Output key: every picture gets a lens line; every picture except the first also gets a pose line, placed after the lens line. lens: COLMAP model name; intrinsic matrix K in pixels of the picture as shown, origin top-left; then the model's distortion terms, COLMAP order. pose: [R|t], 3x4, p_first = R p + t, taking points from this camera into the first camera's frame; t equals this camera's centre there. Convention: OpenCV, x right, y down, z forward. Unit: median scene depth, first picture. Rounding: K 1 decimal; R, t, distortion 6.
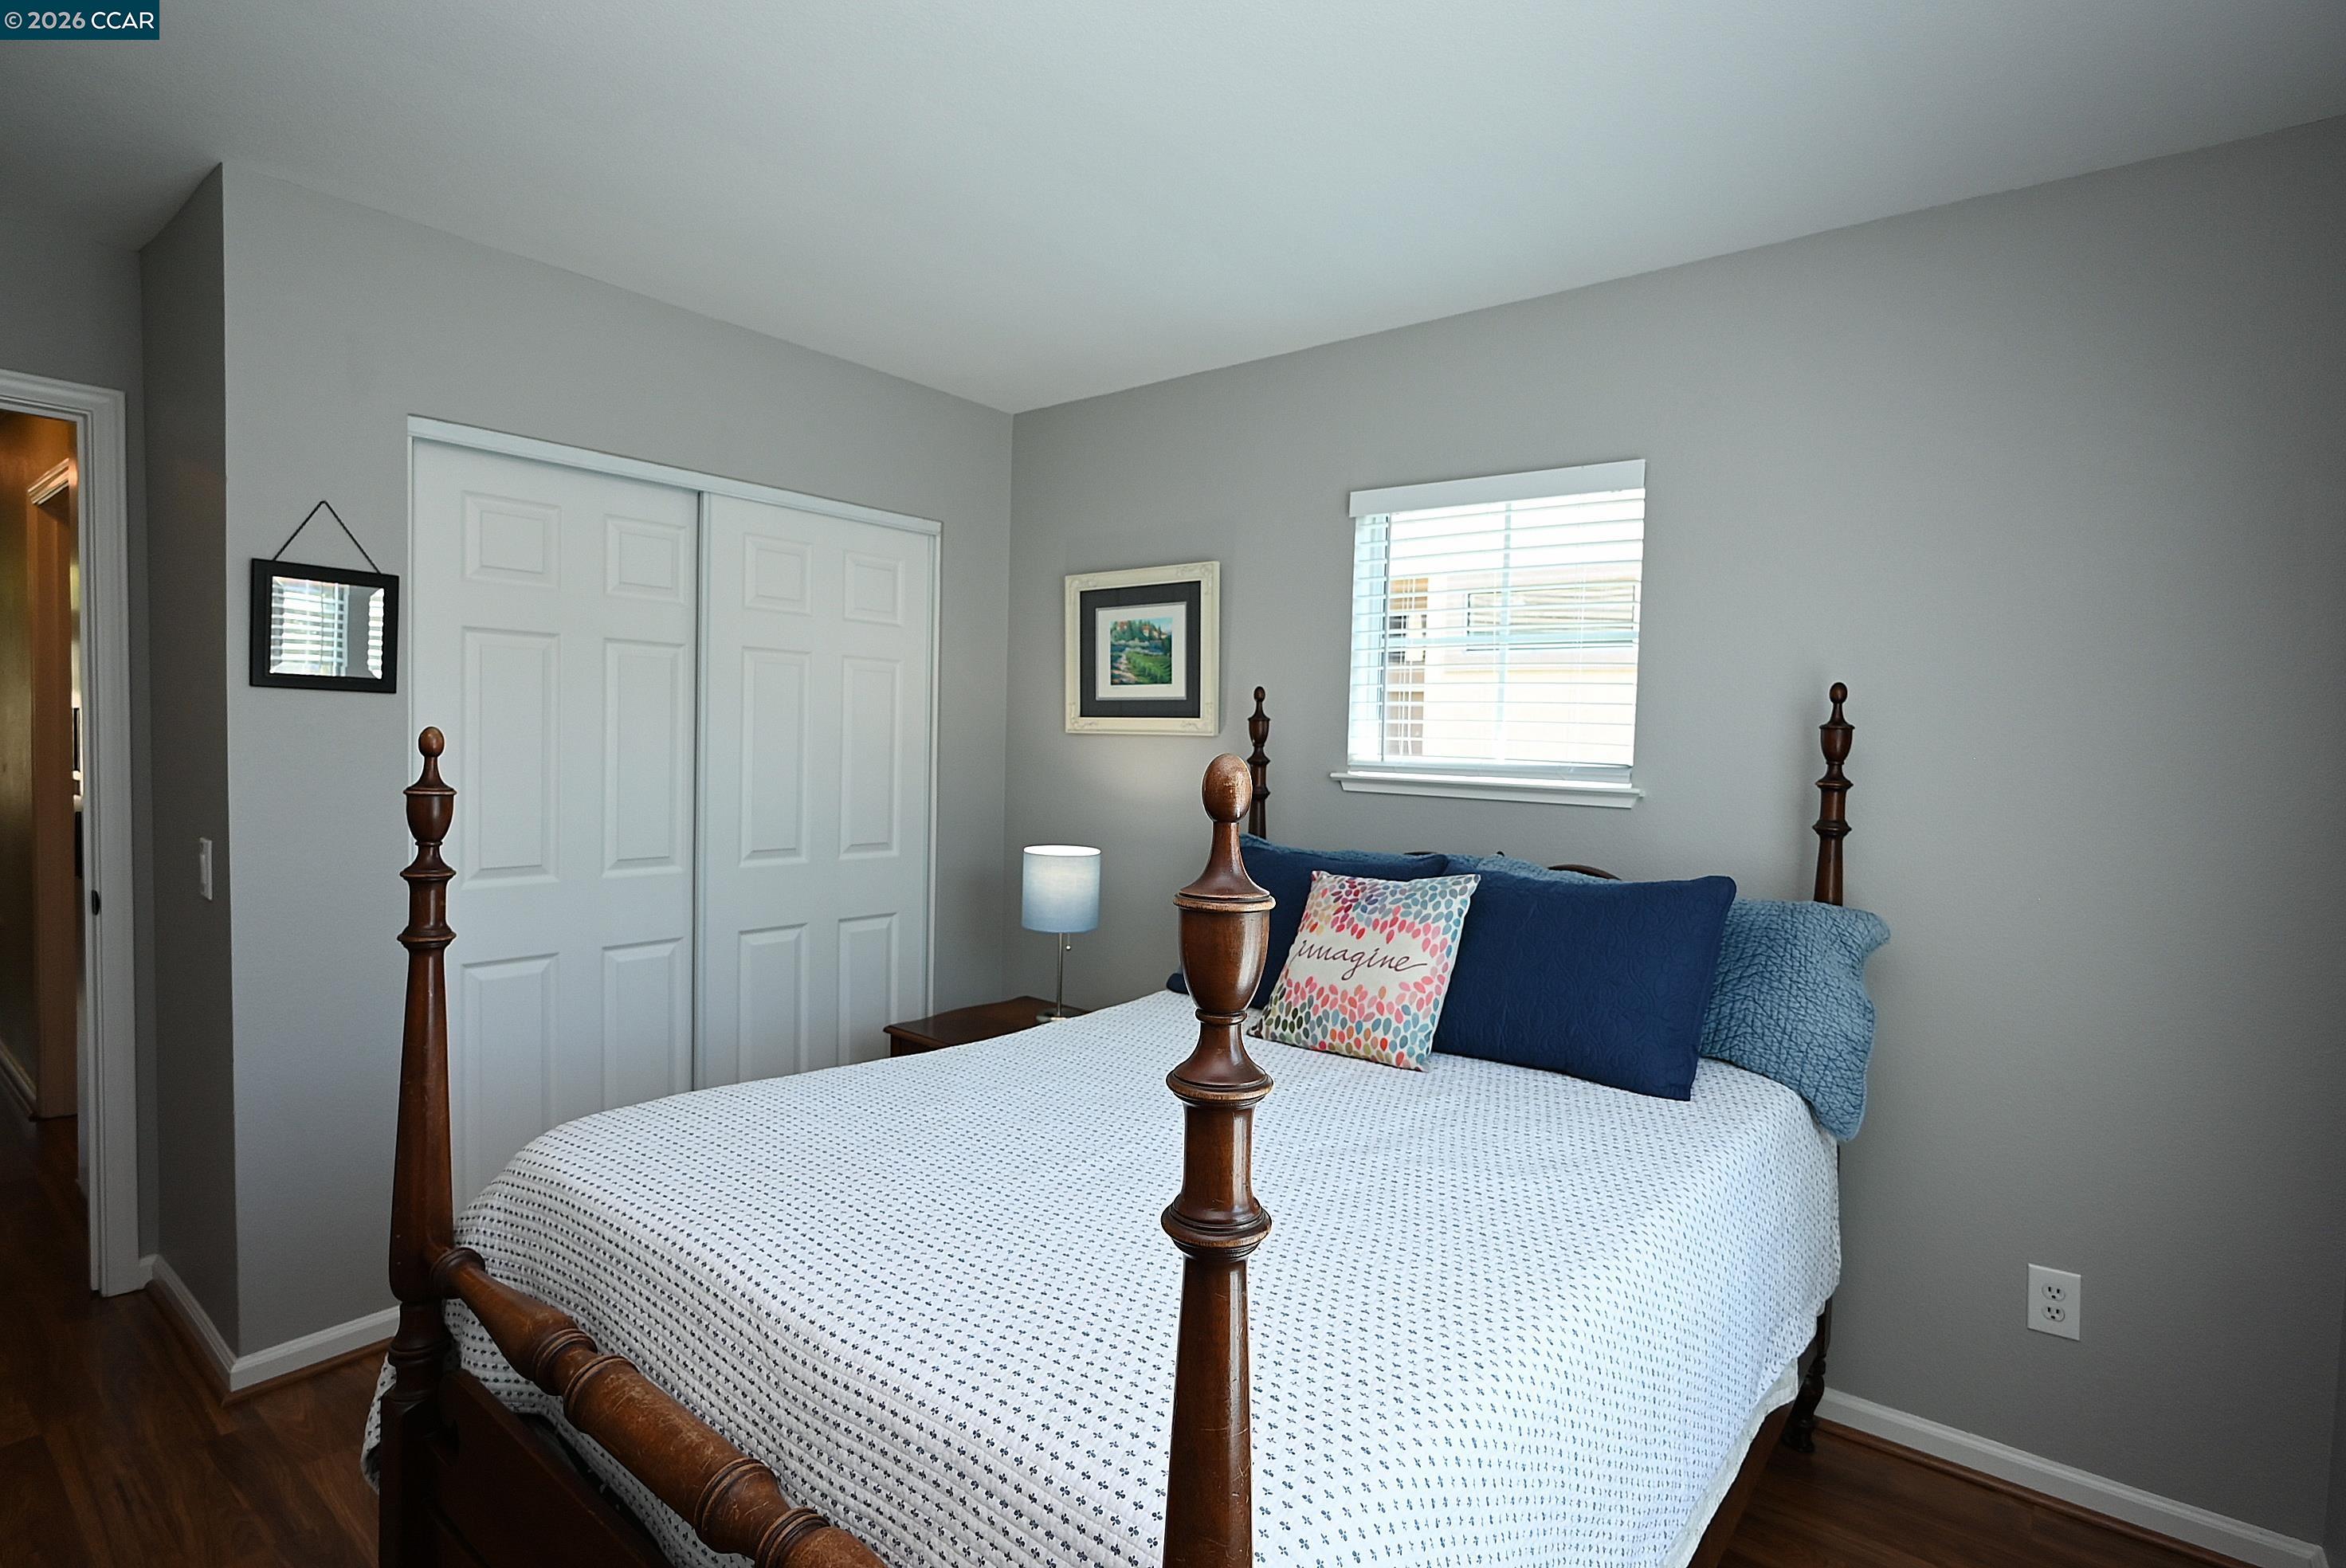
lens RADIAL K [[1167.6, 0, 1169.7], [0, 1167.6, 774.1], [0, 0, 1]] dist [-0.003212, 0.003366]
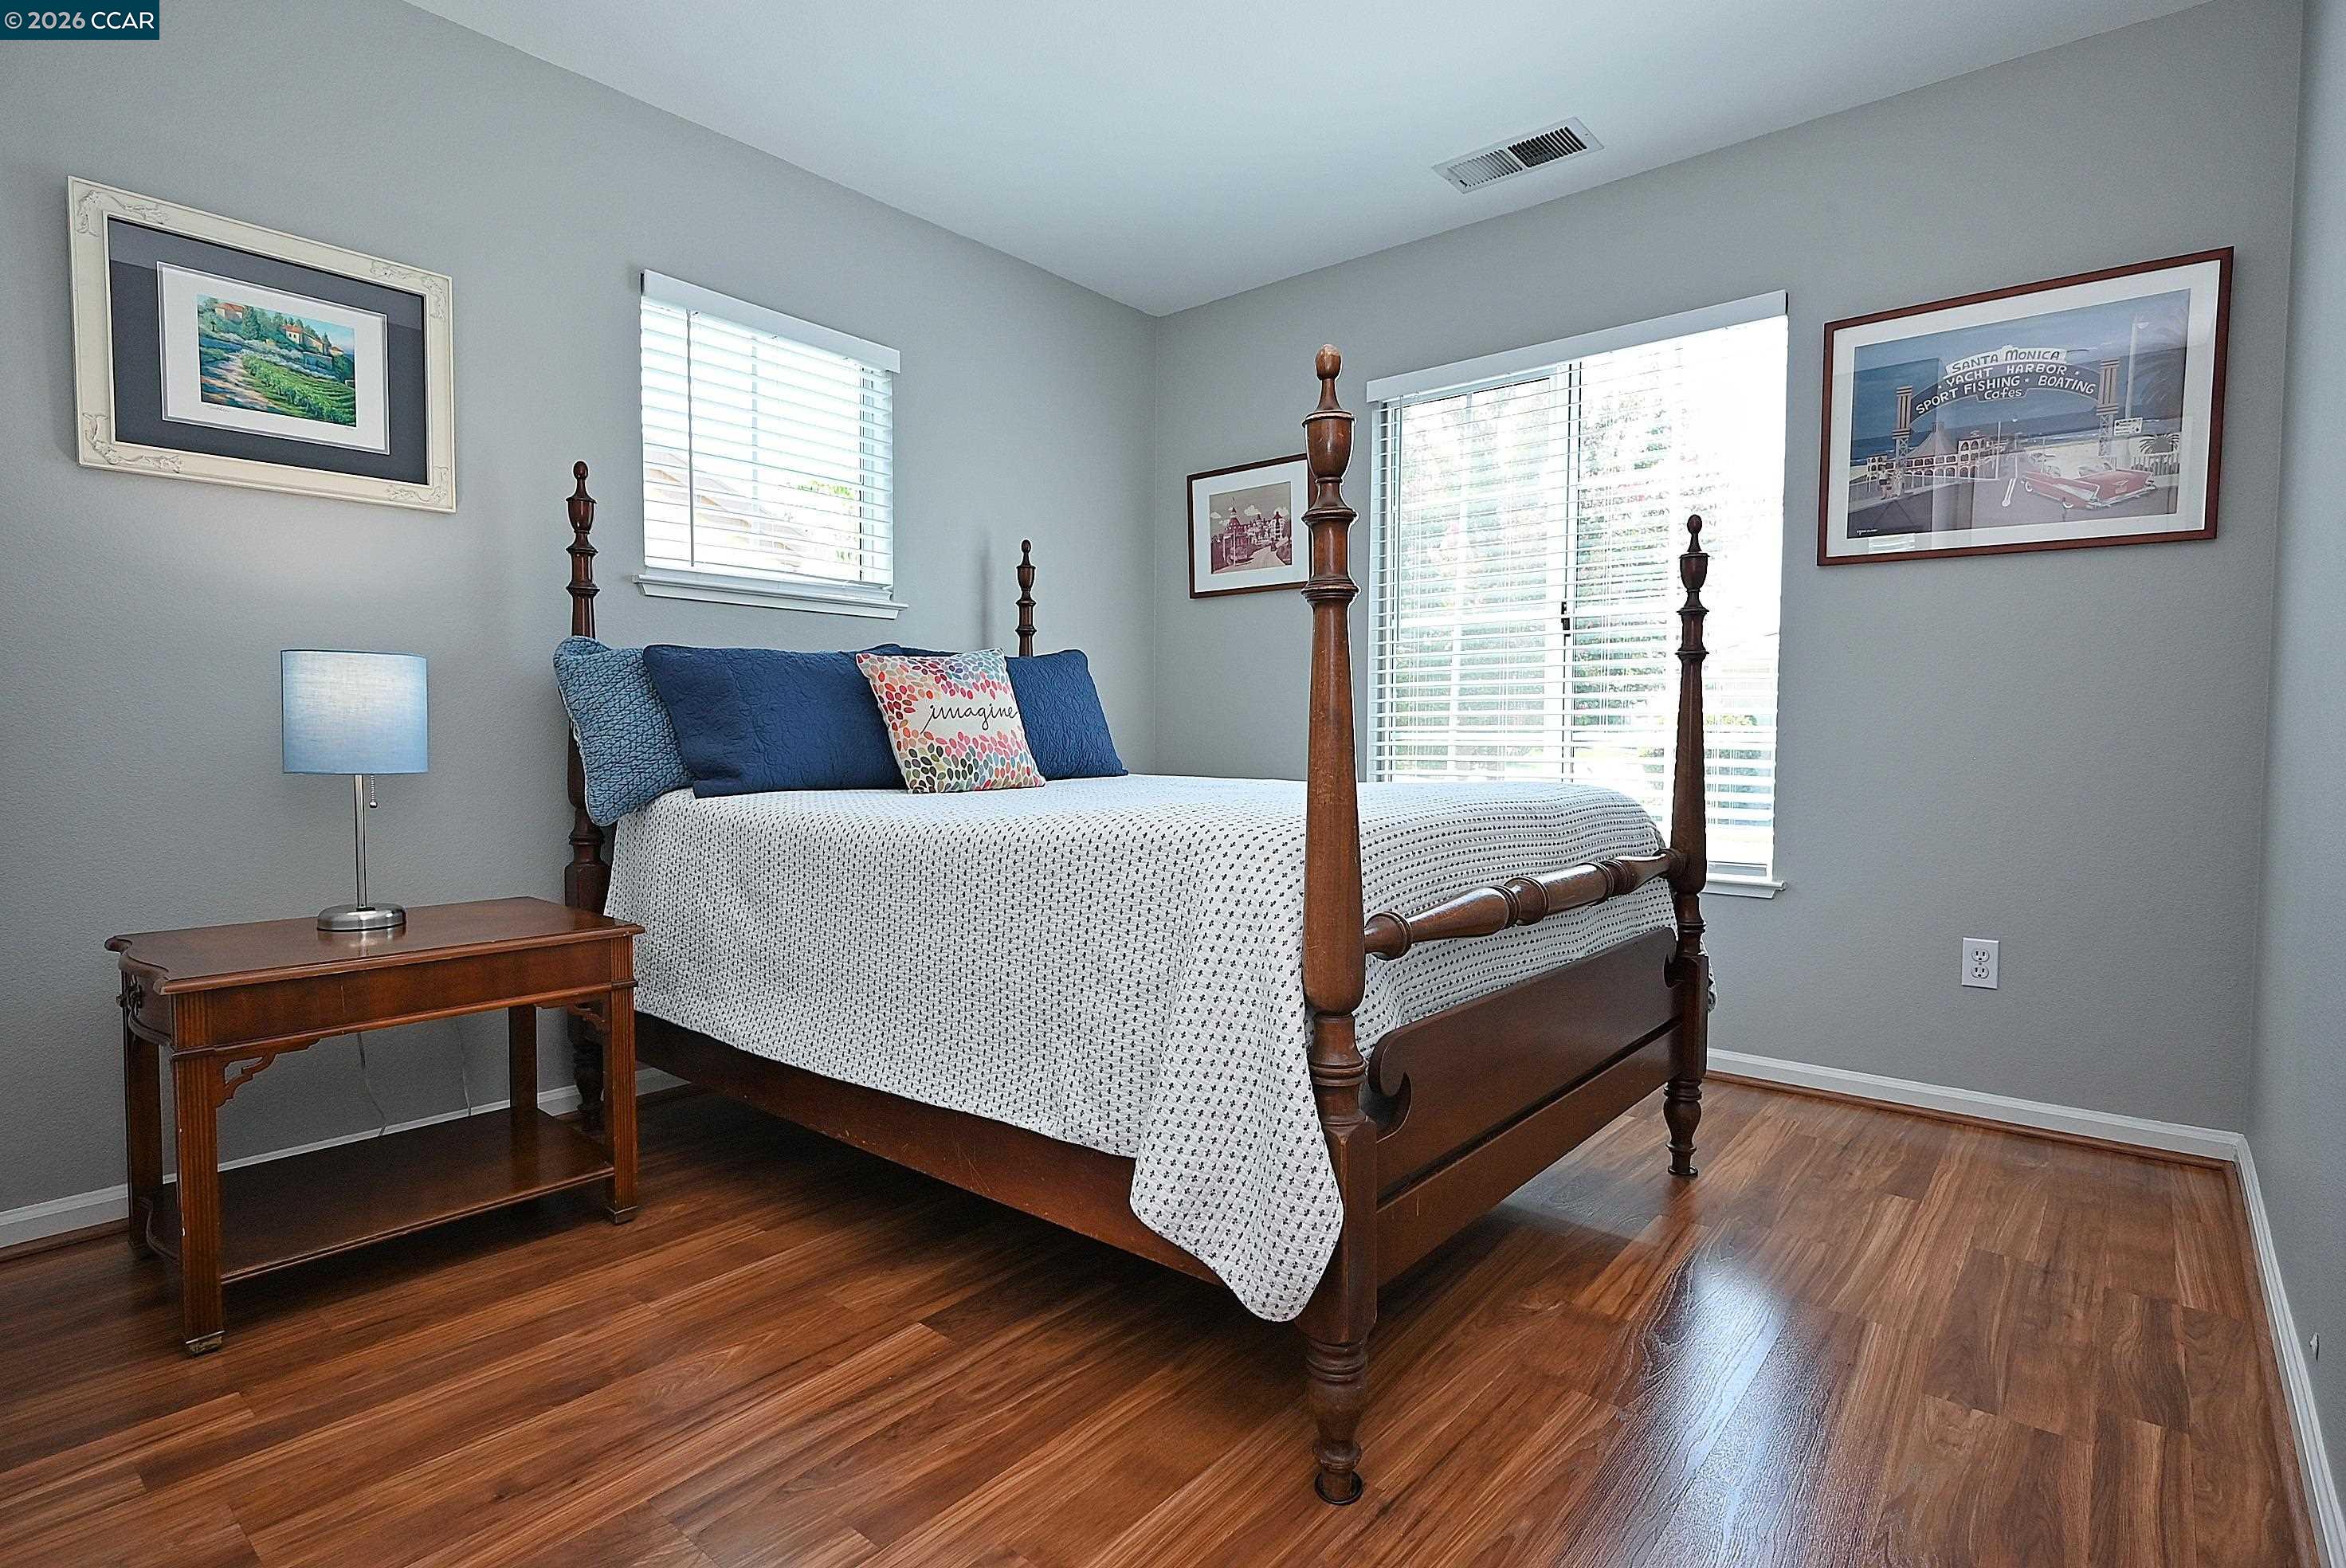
lens RADIAL K [[1167.6, 0, 1171.0], [0, 1167.6, 785.3], [0, 0, 1]] dist [-0.003212, 0.003366]
pose [[-0.000694, -0.079021, 0.996873, -0.705334], [0.022957, 0.996609, 0.079016, 0.091209], [-0.999736, 0.022940, 0.001122, 0.520411]]
